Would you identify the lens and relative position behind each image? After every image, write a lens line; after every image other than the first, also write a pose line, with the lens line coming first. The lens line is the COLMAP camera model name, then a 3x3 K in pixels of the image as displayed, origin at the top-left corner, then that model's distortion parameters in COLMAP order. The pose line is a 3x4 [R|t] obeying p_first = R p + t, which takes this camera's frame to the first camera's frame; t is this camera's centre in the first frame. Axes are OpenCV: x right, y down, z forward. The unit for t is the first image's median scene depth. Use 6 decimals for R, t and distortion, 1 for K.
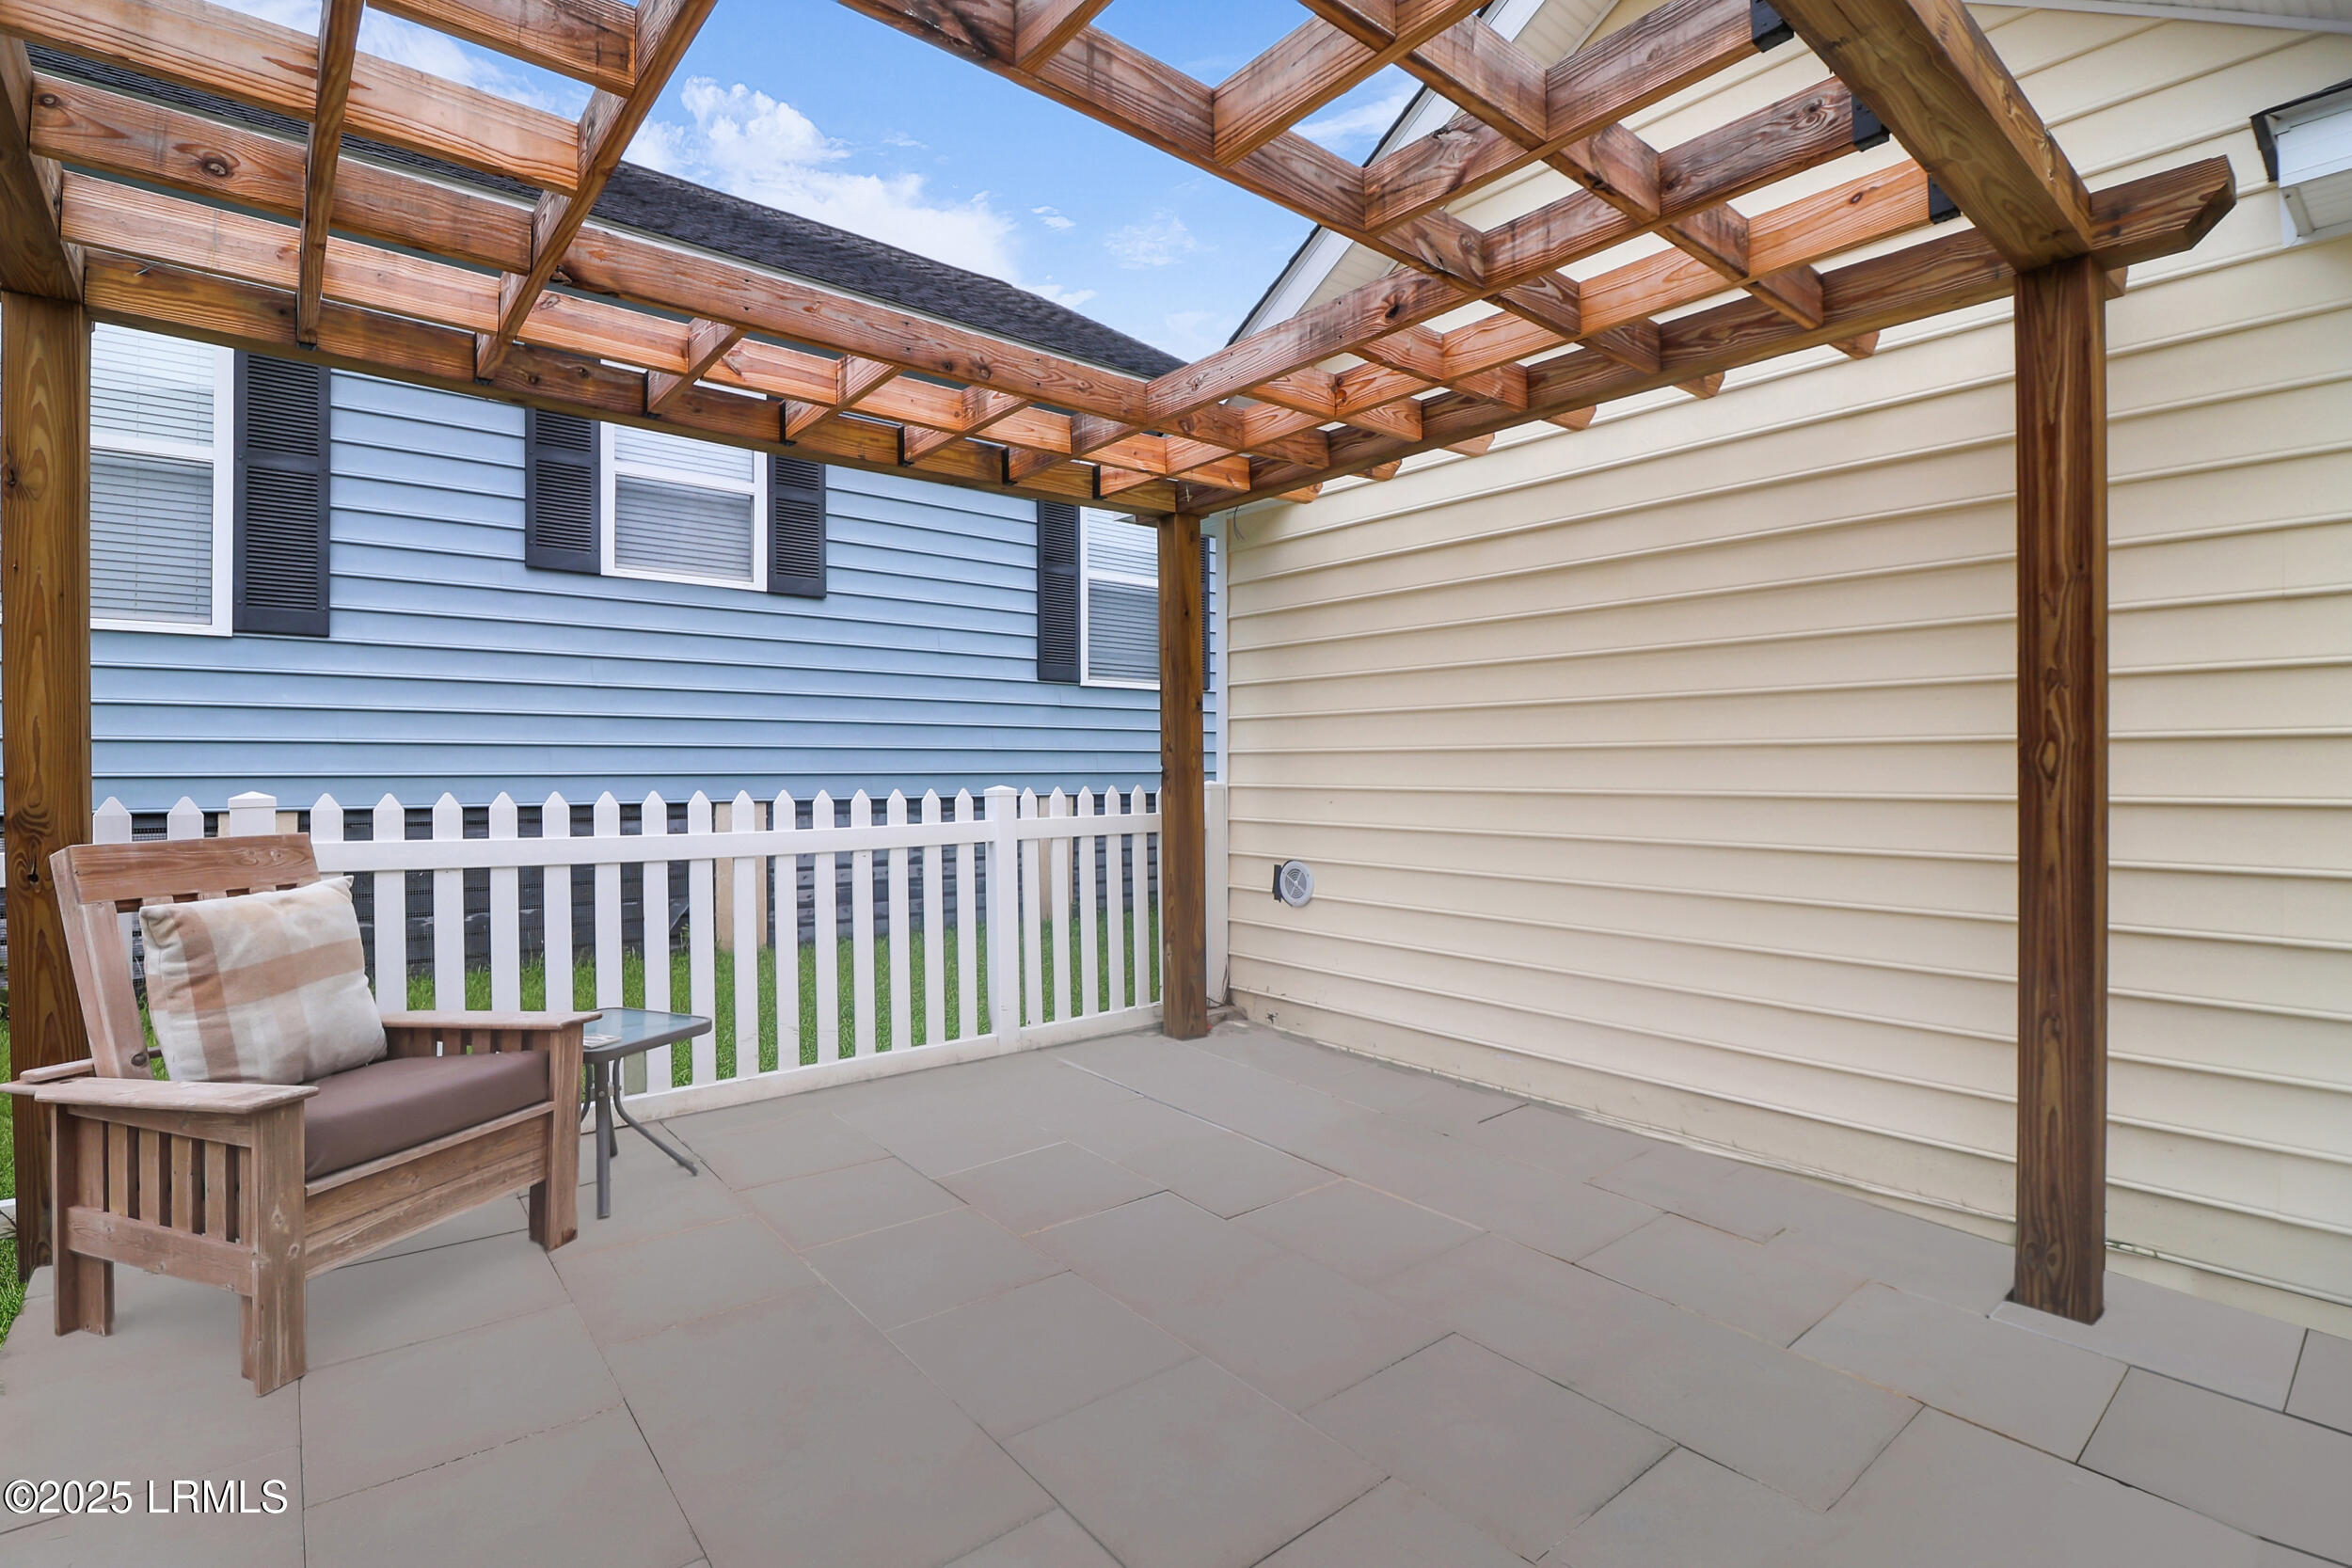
lens RADIAL K [[1098.4, 0, 1158.9], [0, 1098.4, 766.0], [0, 0, 1]] dist [-0.008461, -0.004929]
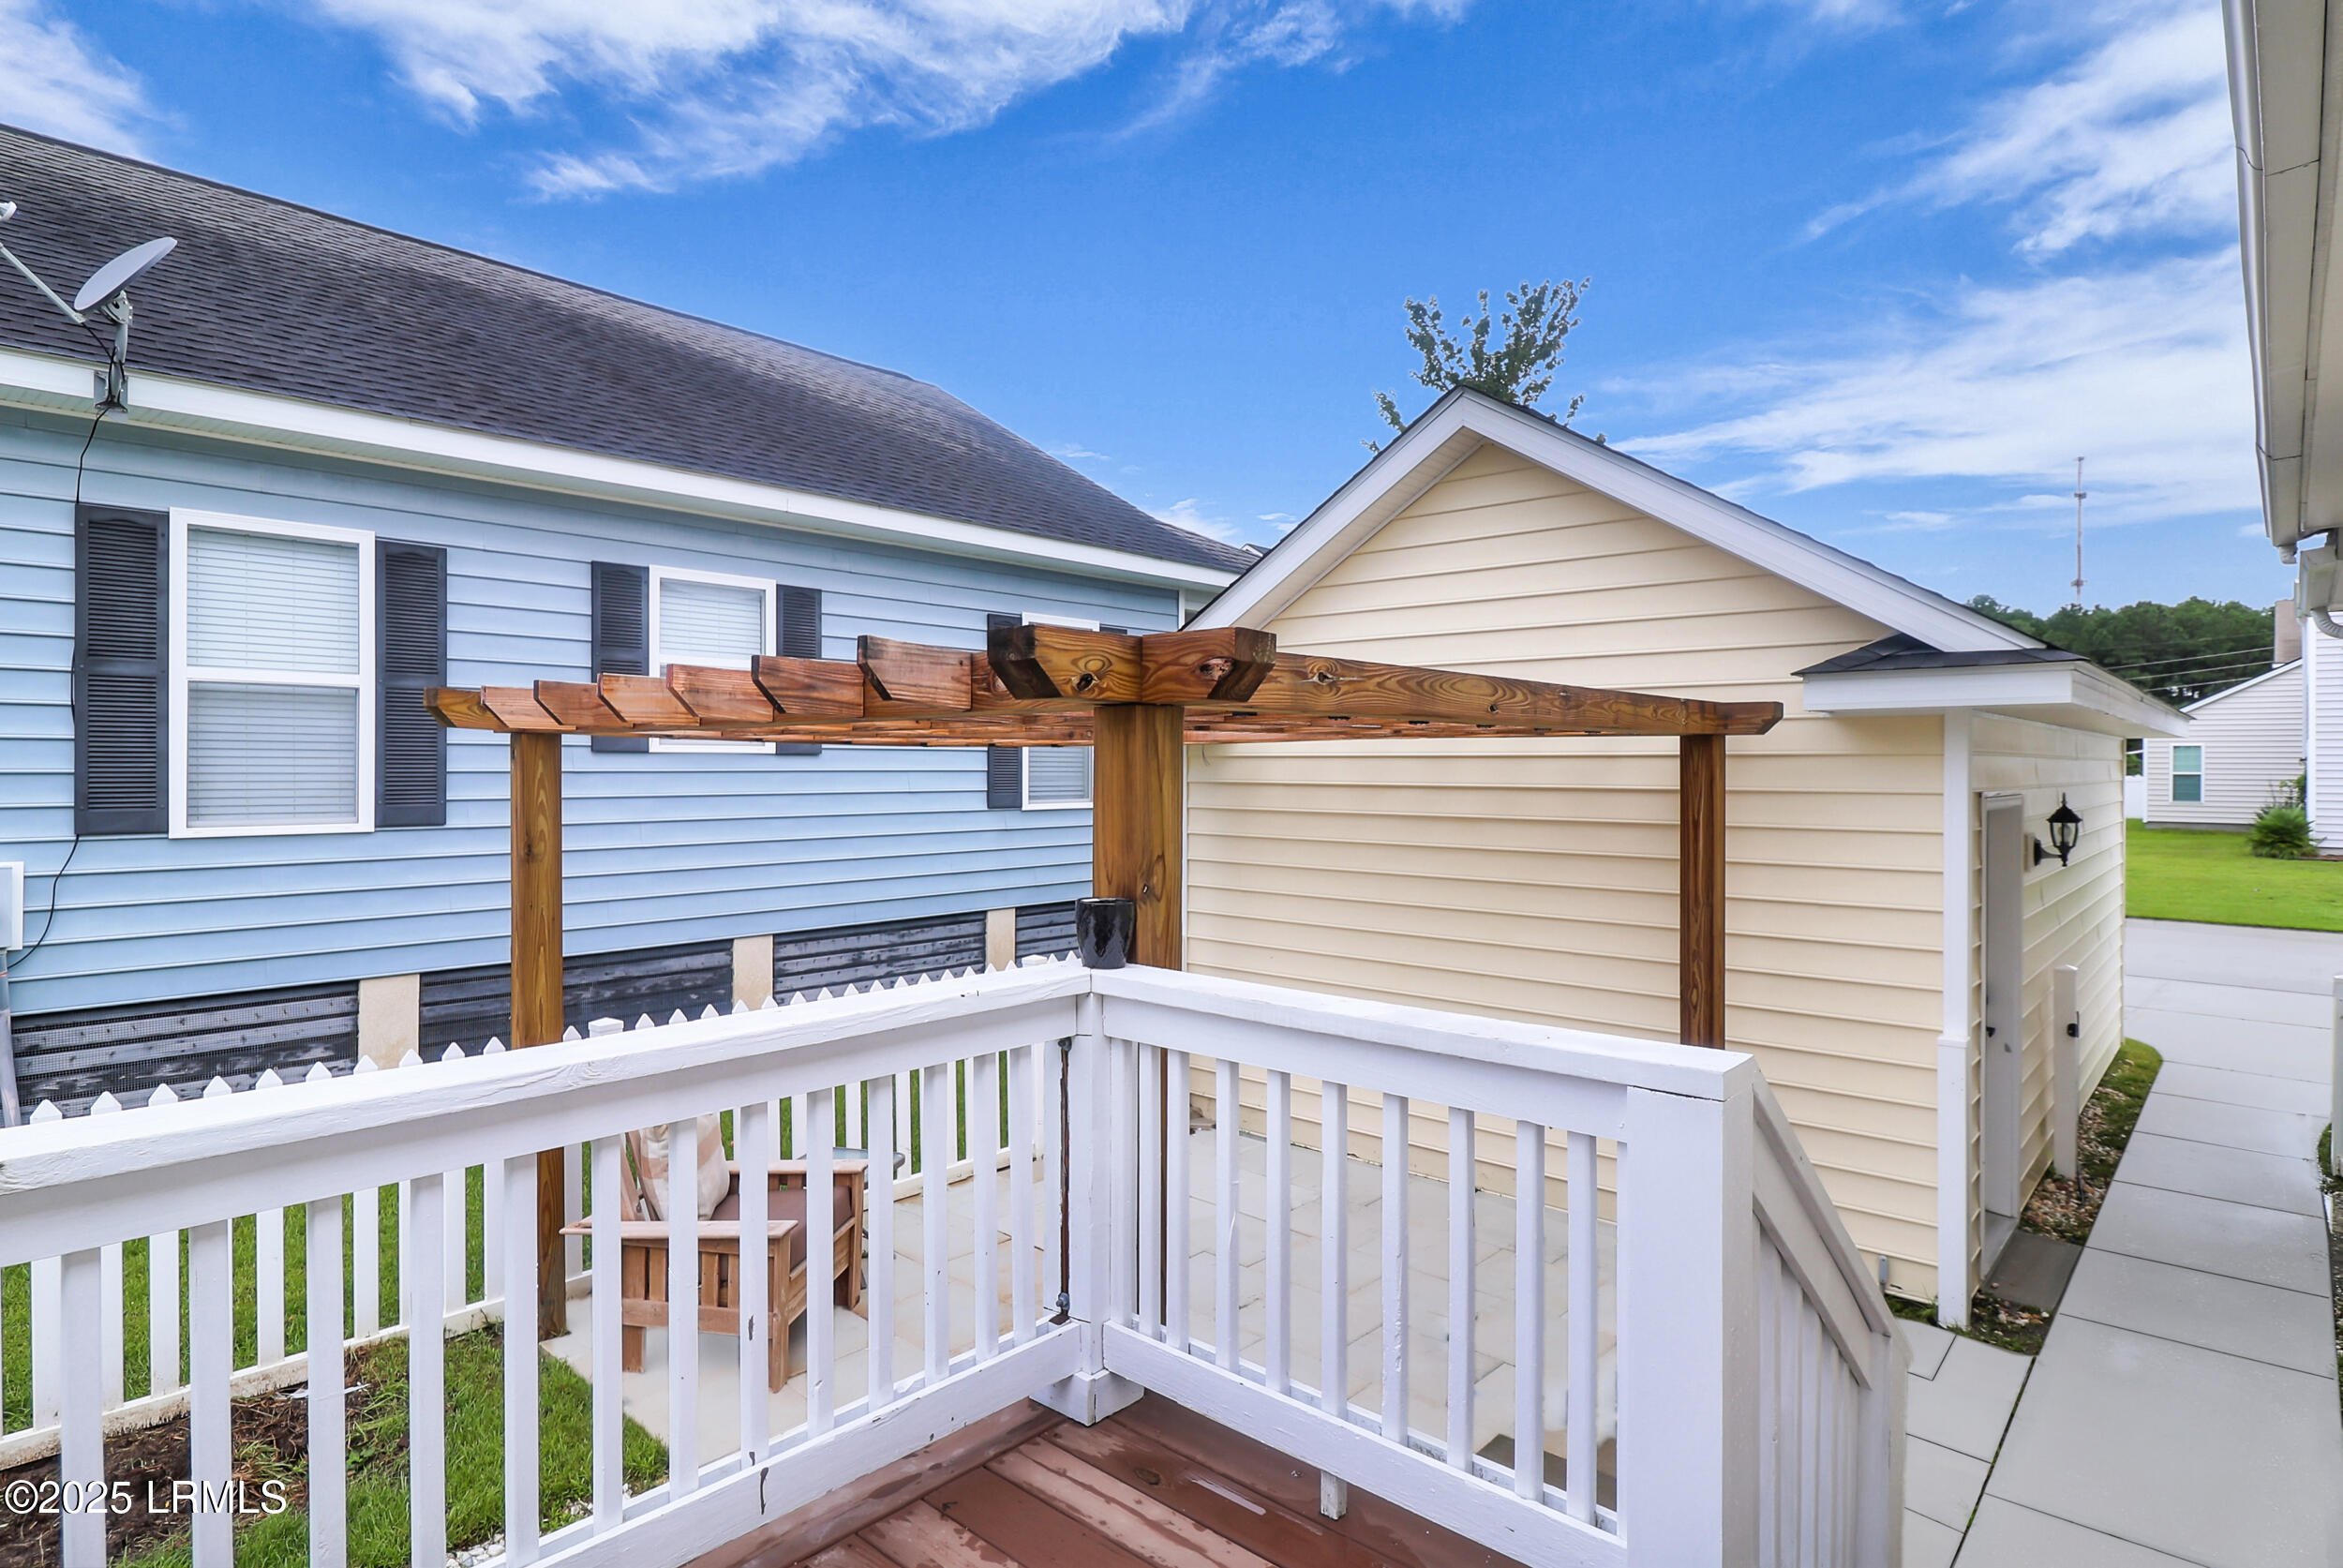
lens RADIAL K [[1241.9, 0, 1156.0], [0, 1241.9, 770.7], [0, 0, 1]] dist [-0.007408, -0.010591]
pose [[0.988634, 0.001418, 0.150334, -0.206150], [-0.002403, 0.999977, 0.006368, -0.196673], [-0.150322, -0.006657, 0.988615, -0.472880]]
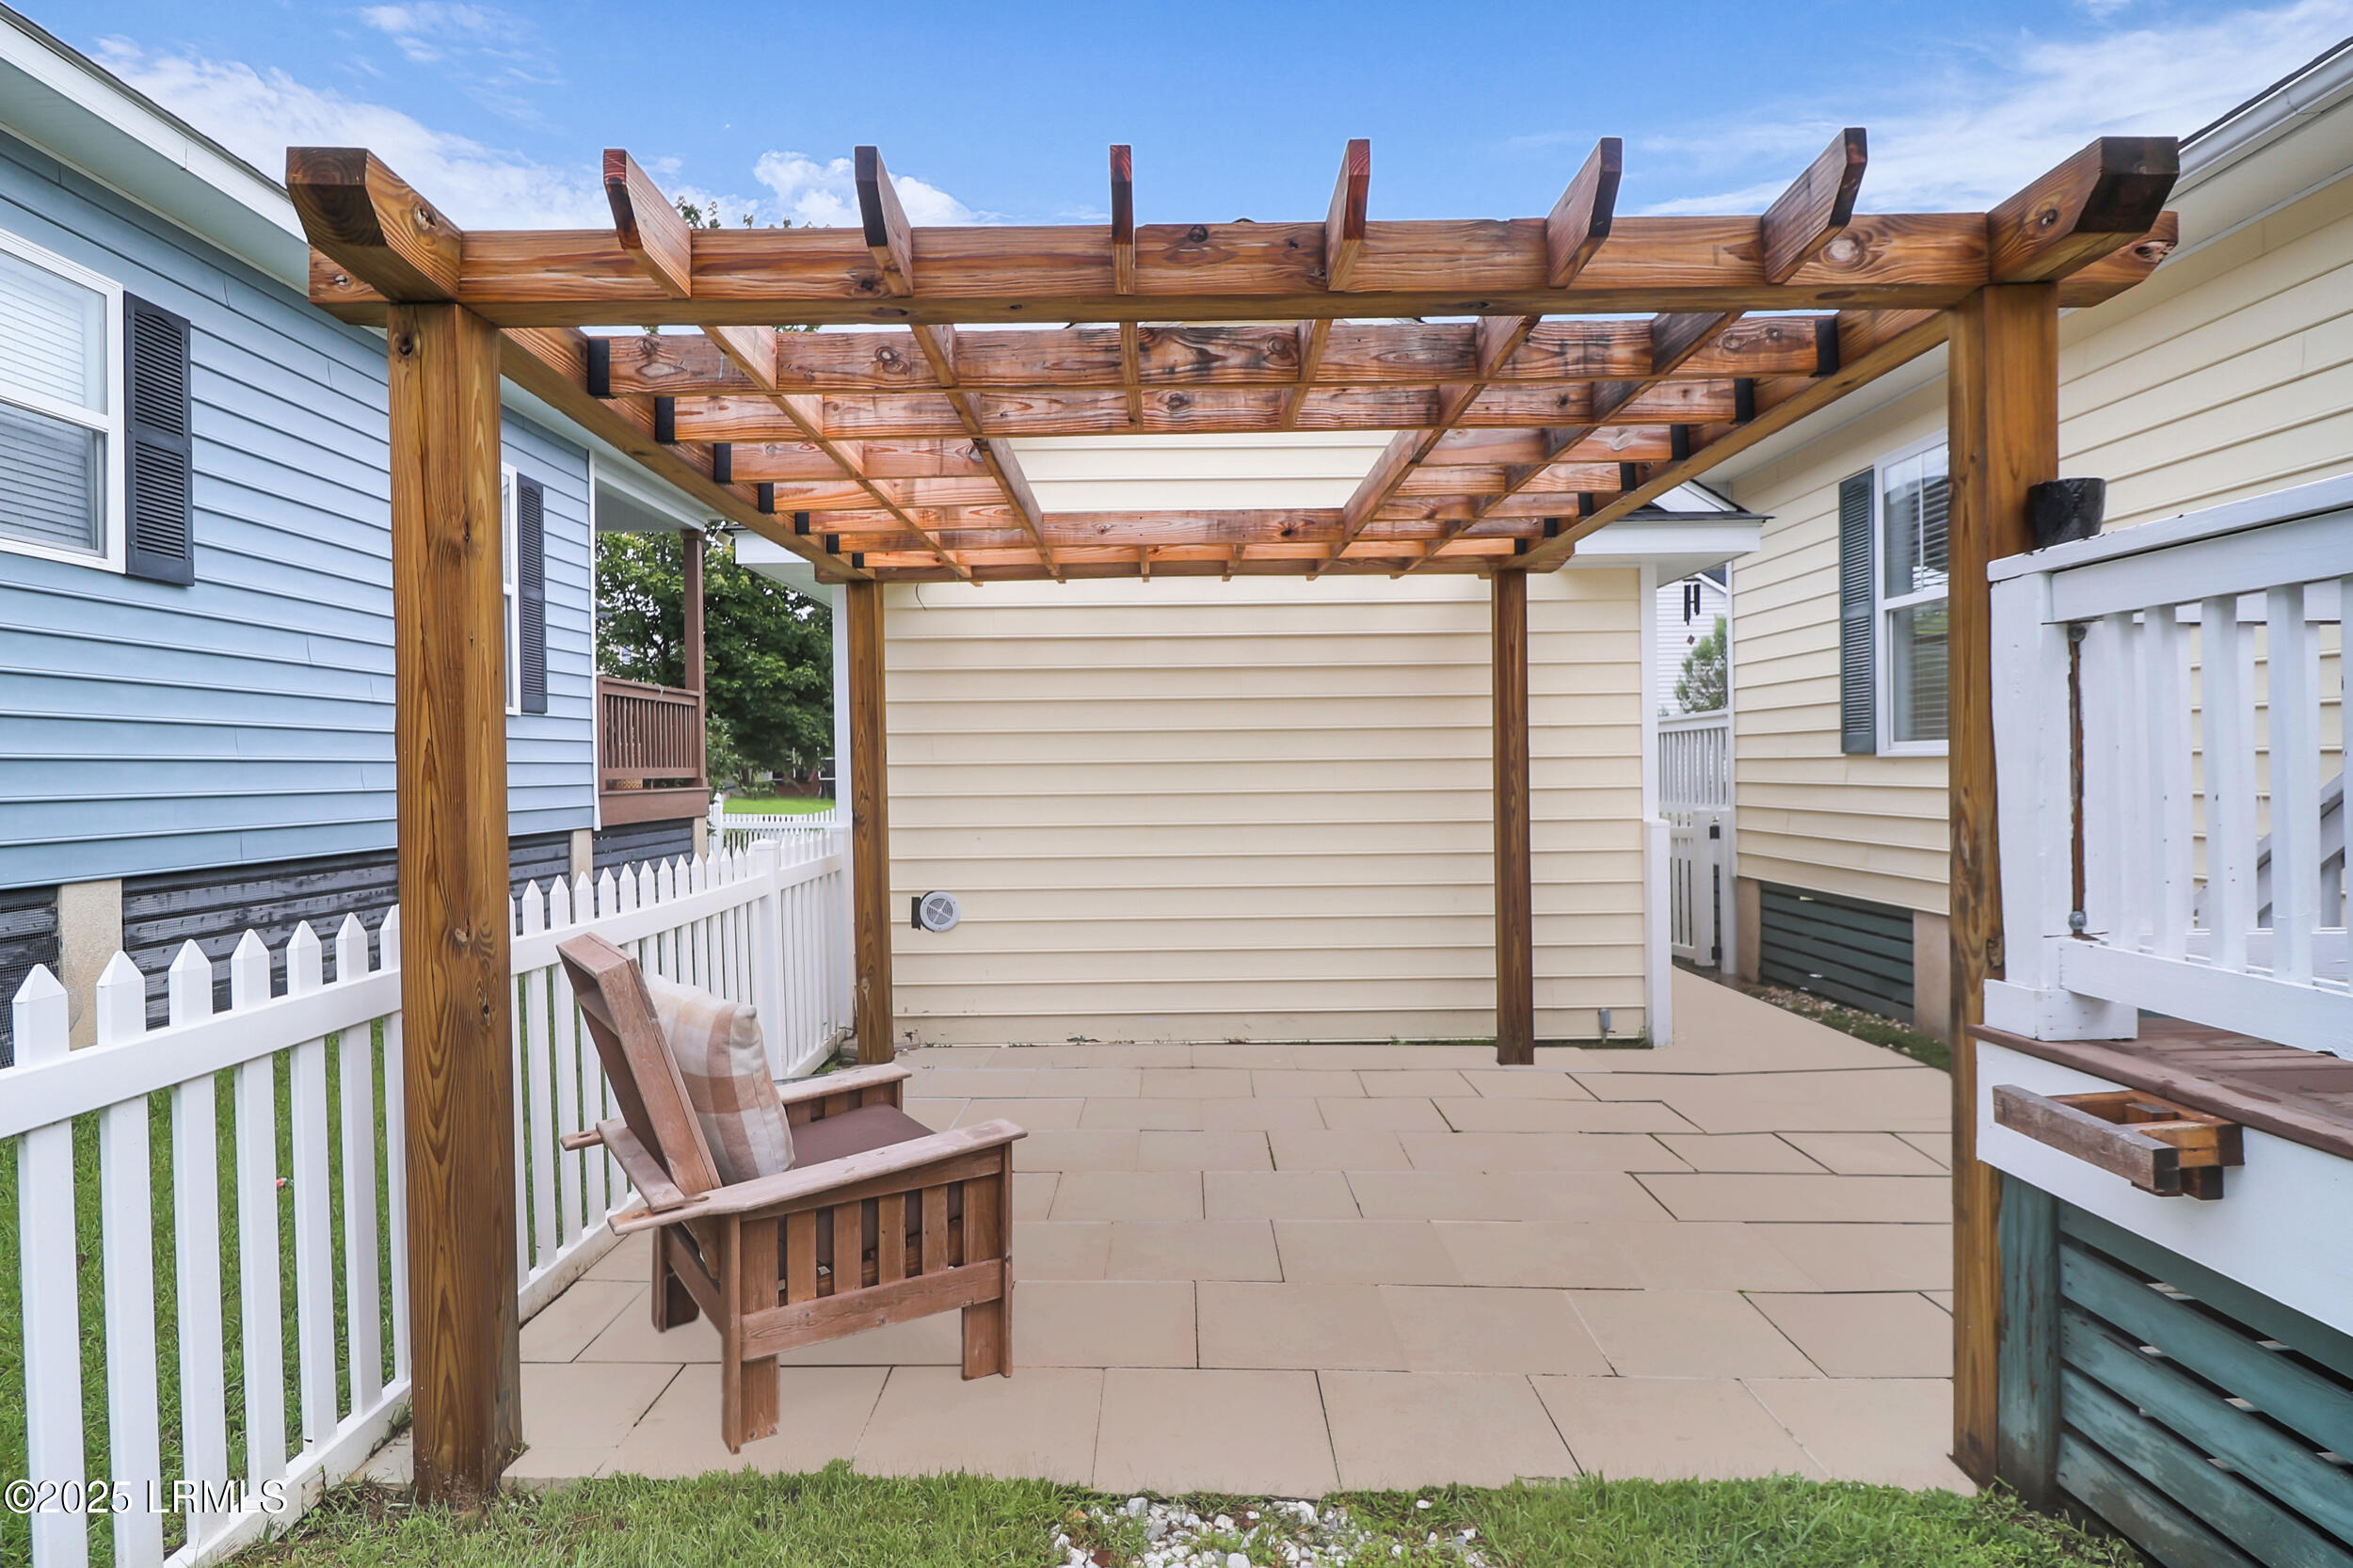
lens RADIAL K [[1247.1, 0, 1170.9], [0, 1247.1, 792.5], [0, 0, 1]] dist [-0.007408, -0.010591]
pose [[0.633604, -0.021665, 0.773354, -0.713876], [0.009263, 0.999749, 0.020418, -0.040199], [-0.773602, -0.005774, 0.633646, -0.010781]]
